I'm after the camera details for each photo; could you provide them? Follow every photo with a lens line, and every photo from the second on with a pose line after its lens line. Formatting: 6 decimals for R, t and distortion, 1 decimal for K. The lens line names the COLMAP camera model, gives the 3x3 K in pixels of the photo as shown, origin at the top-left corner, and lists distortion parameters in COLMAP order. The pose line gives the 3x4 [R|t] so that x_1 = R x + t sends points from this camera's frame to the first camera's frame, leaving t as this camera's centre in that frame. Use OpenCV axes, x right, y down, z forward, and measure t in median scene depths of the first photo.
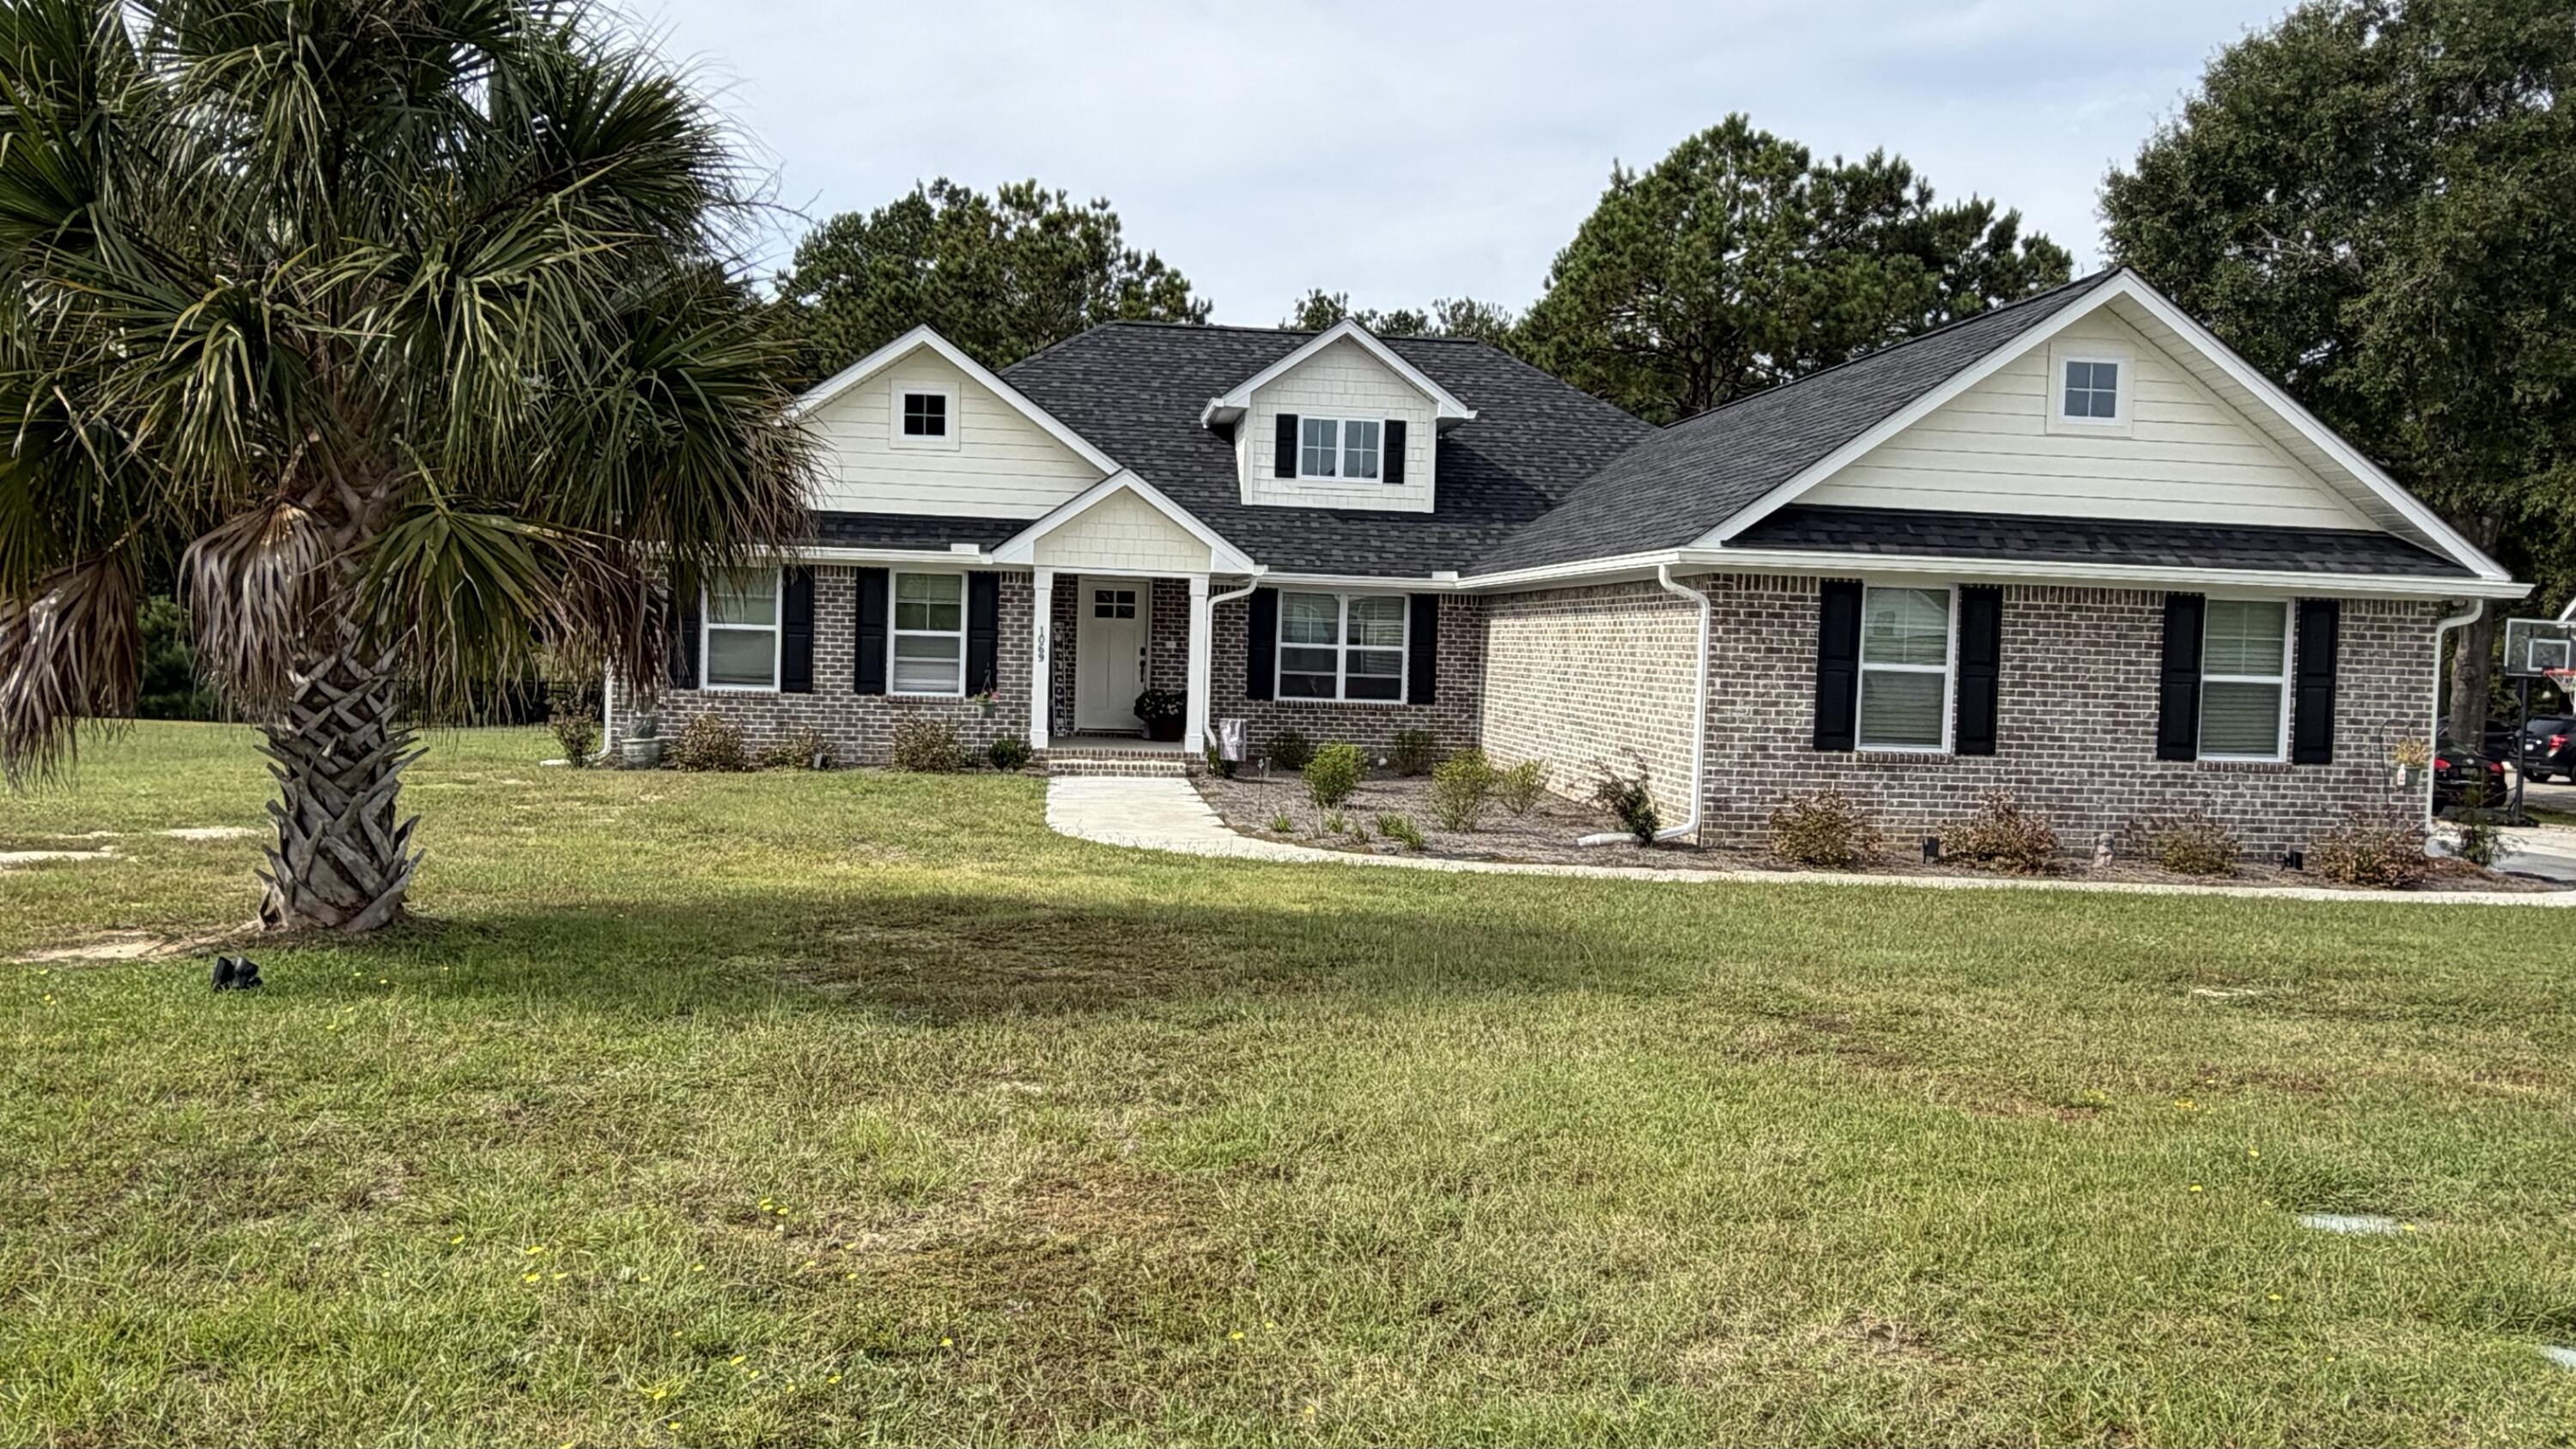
lens RADIAL K [[1934.7, 0, 1285.6], [0, 1934.7, 727.1], [0, 0, 1]] dist [0.006748, 0.001375]
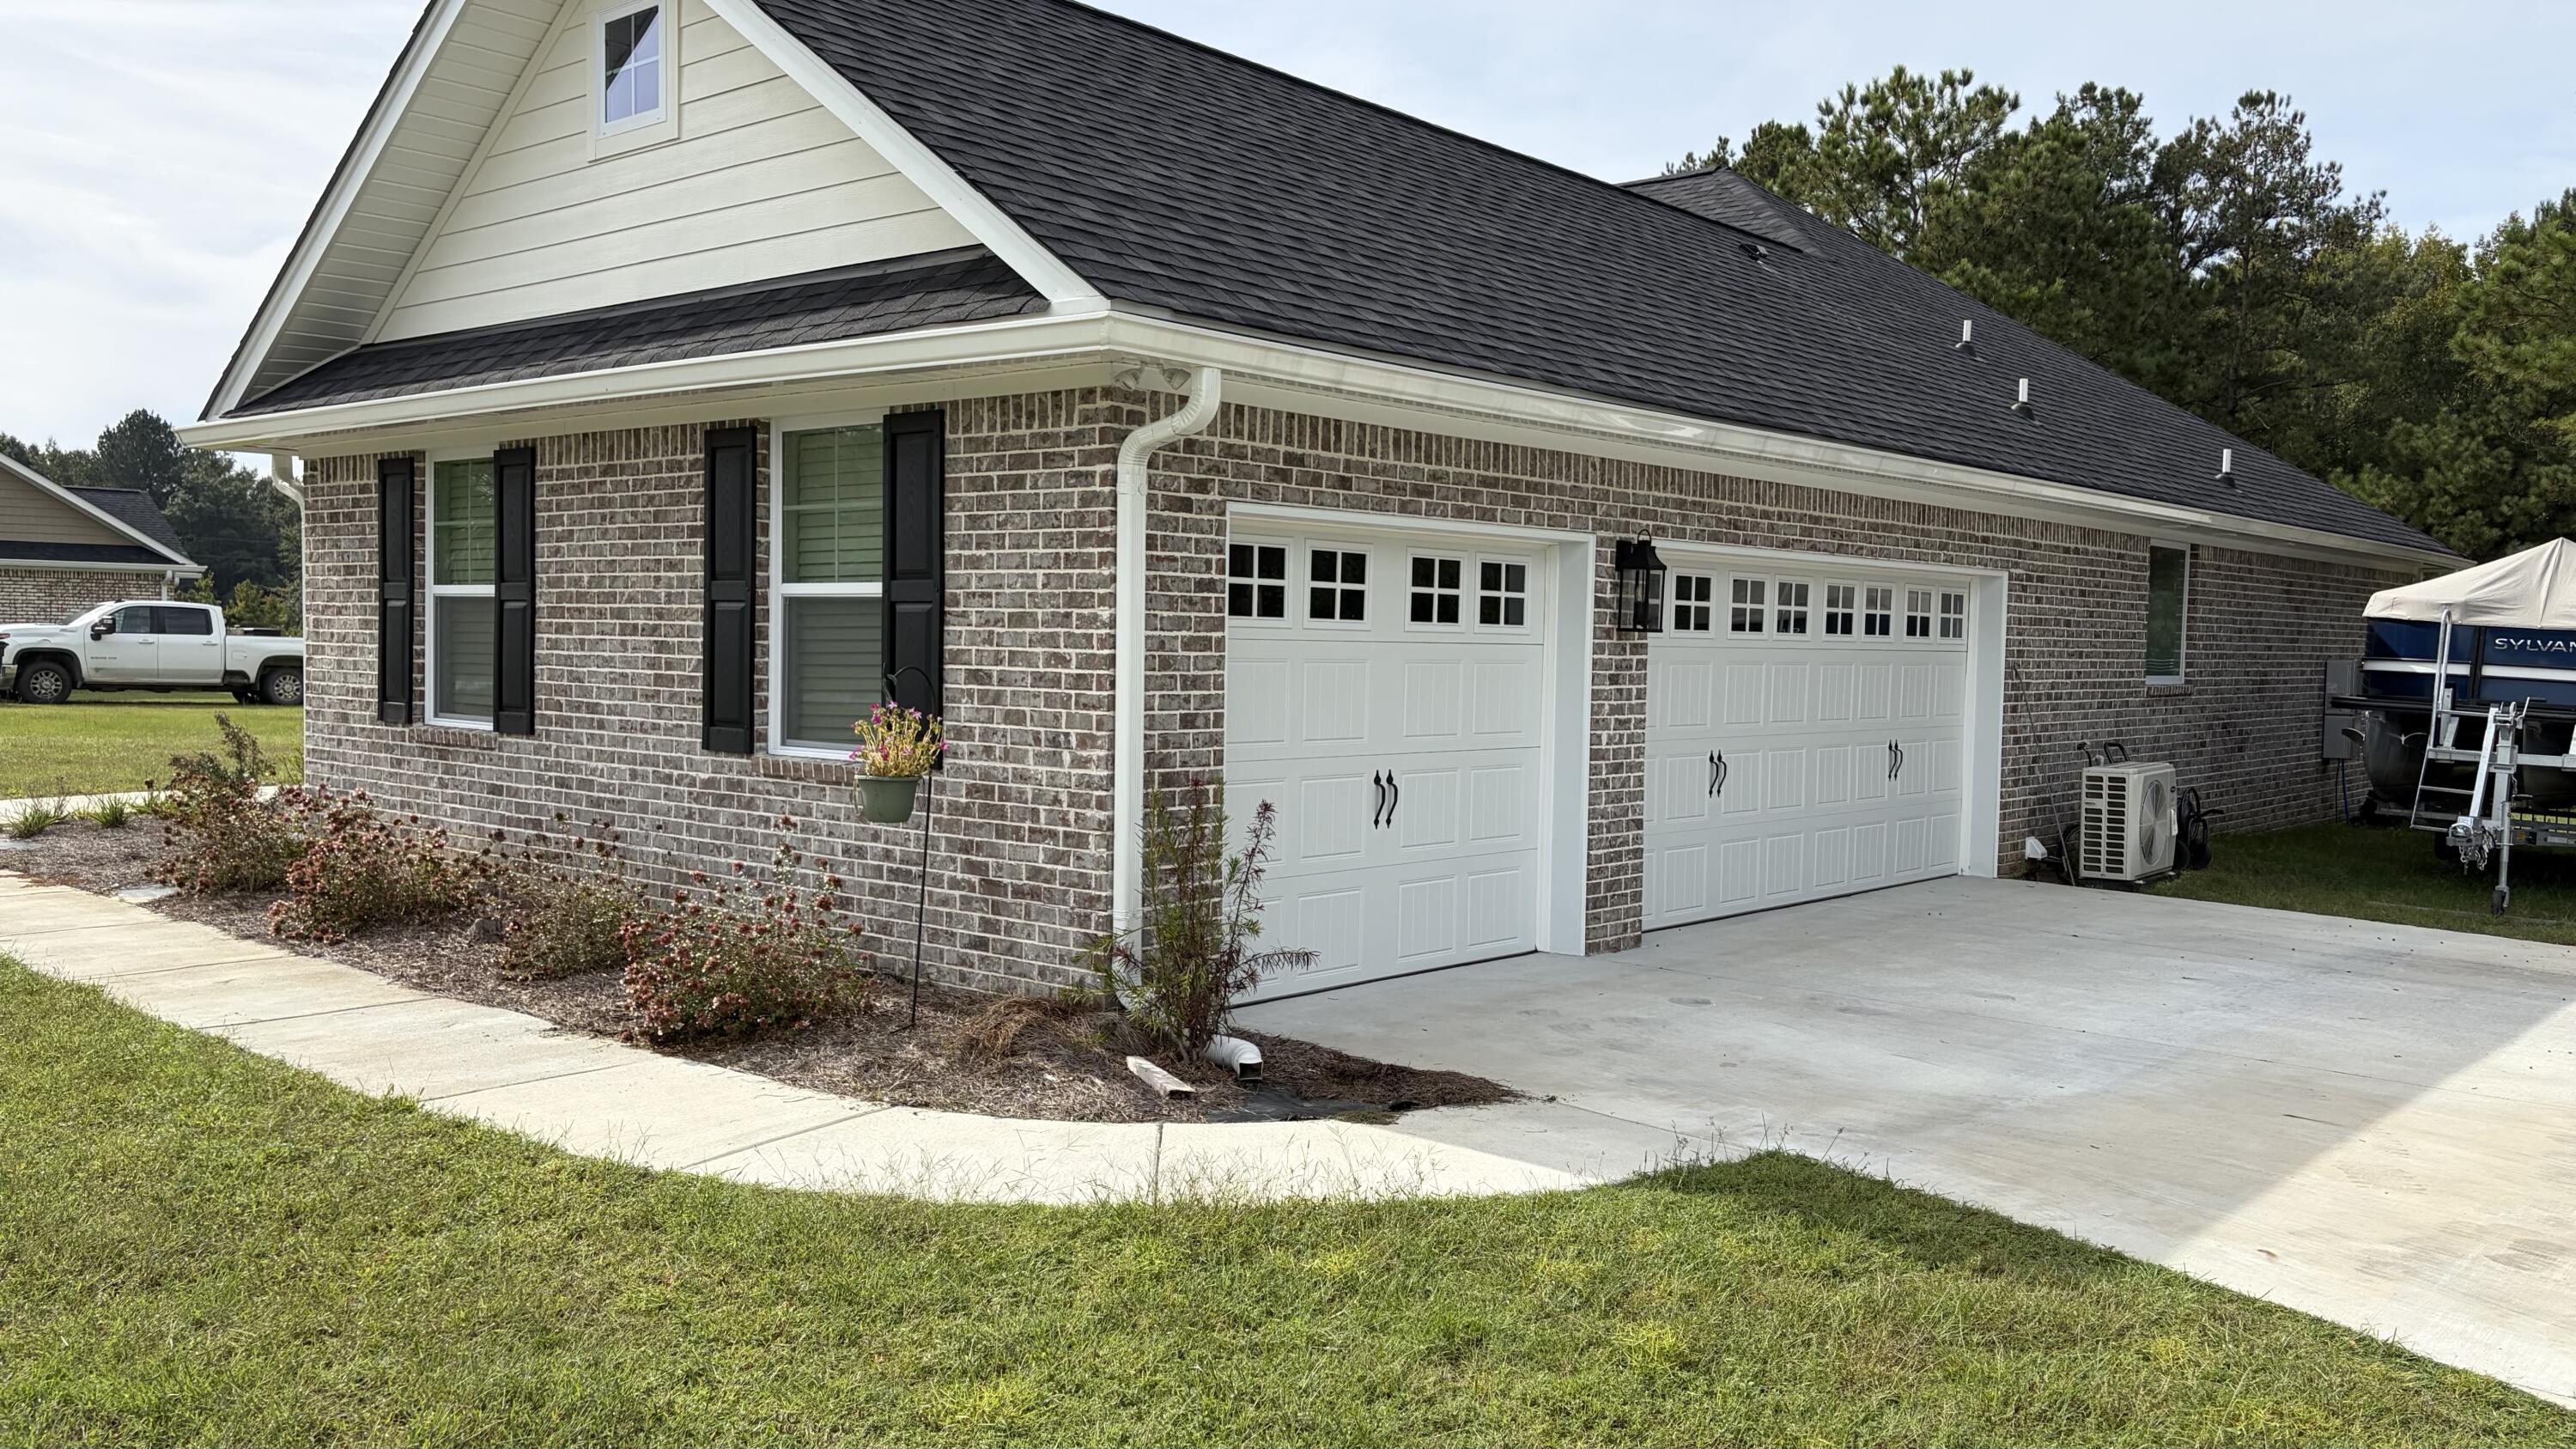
lens RADIAL K [[2029.8, 0, 1289.3], [0, 2029.8, 726.2], [0, 0, 1]] dist [0.002366, -0.000075]
pose [[0.686269, 0.013483, -0.727223, 0.948074], [-0.016698, 0.999857, 0.002779, 0.006144], [0.727156, 0.010236, 0.686396, 0.740561]]
